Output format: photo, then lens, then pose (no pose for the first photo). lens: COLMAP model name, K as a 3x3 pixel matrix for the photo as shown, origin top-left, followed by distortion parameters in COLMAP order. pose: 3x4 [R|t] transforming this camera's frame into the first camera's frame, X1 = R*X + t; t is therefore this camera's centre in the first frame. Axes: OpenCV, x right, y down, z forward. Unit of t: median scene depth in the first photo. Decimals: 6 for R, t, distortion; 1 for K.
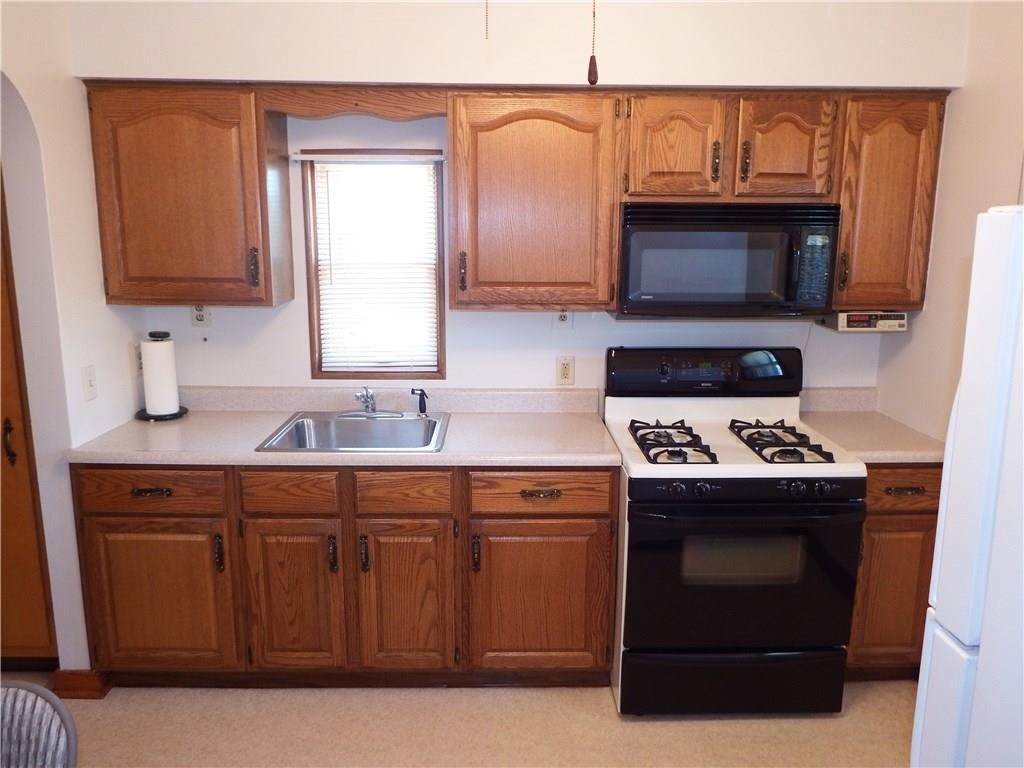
lens RADIAL K [[740.1, 0, 512.2], [0, 740.1, 381.3], [0, 0, 1]] dist [-0.004347, -0.003183]
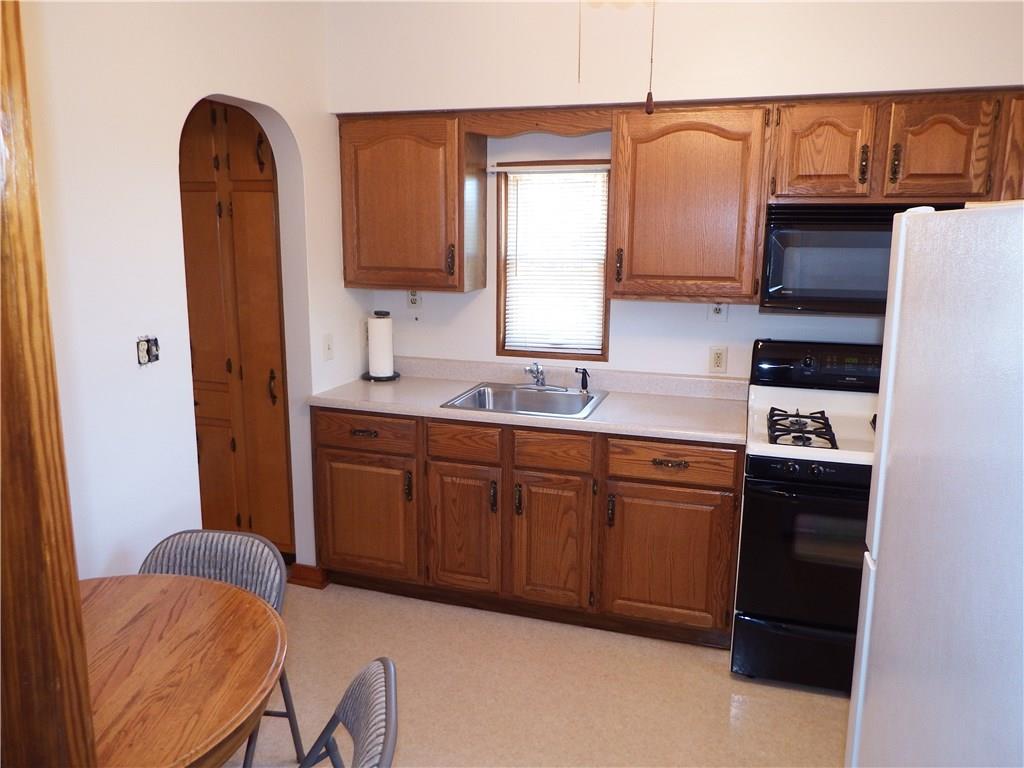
lens RADIAL K [[749.7, 0, 512.0], [0, 749.7, 384.0], [0, 0, 1]] dist [-0.011807, -0.005416]
pose [[0.946795, 0.063509, -0.315510, 0.157605], [-0.063760, 0.997920, 0.009536, 0.034578], [0.315459, 0.011088, 0.948874, -0.153752]]
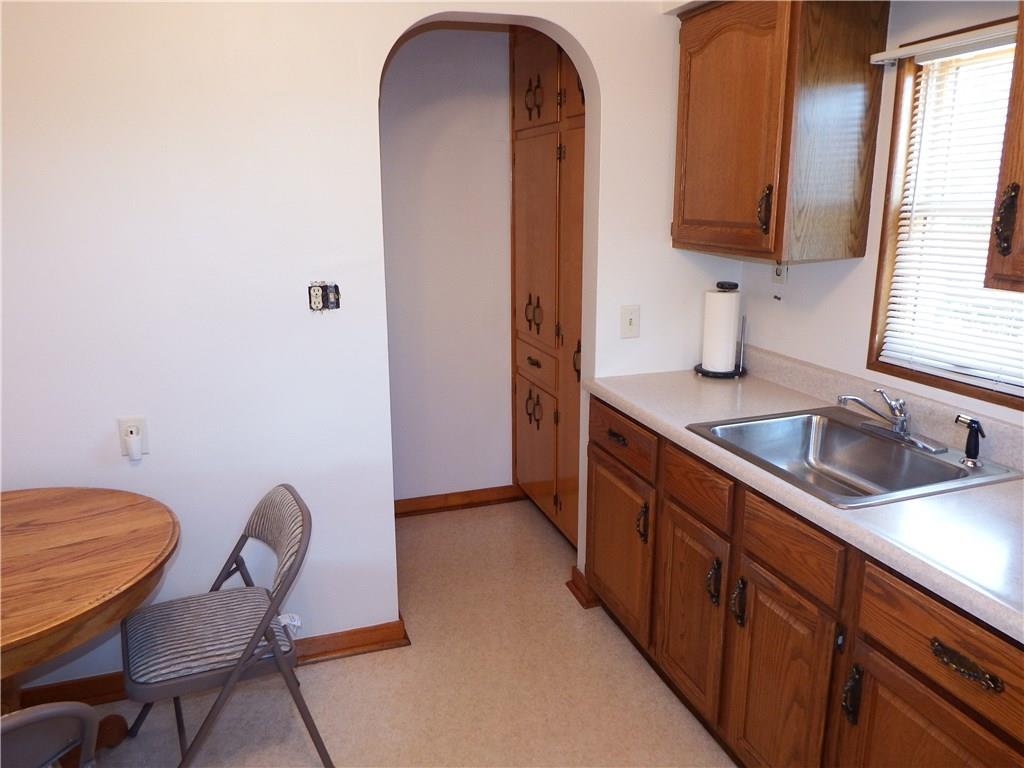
lens RADIAL K [[740.1, 0, 512.2], [0, 740.1, 381.3], [0, 0, 1]] dist [-0.004347, -0.003183]
pose [[0.303031, 0.219516, -0.927354, 0.356047], [-0.177936, 0.969029, 0.171237, -0.063483], [0.936222, 0.113119, 0.332706, 0.505938]]
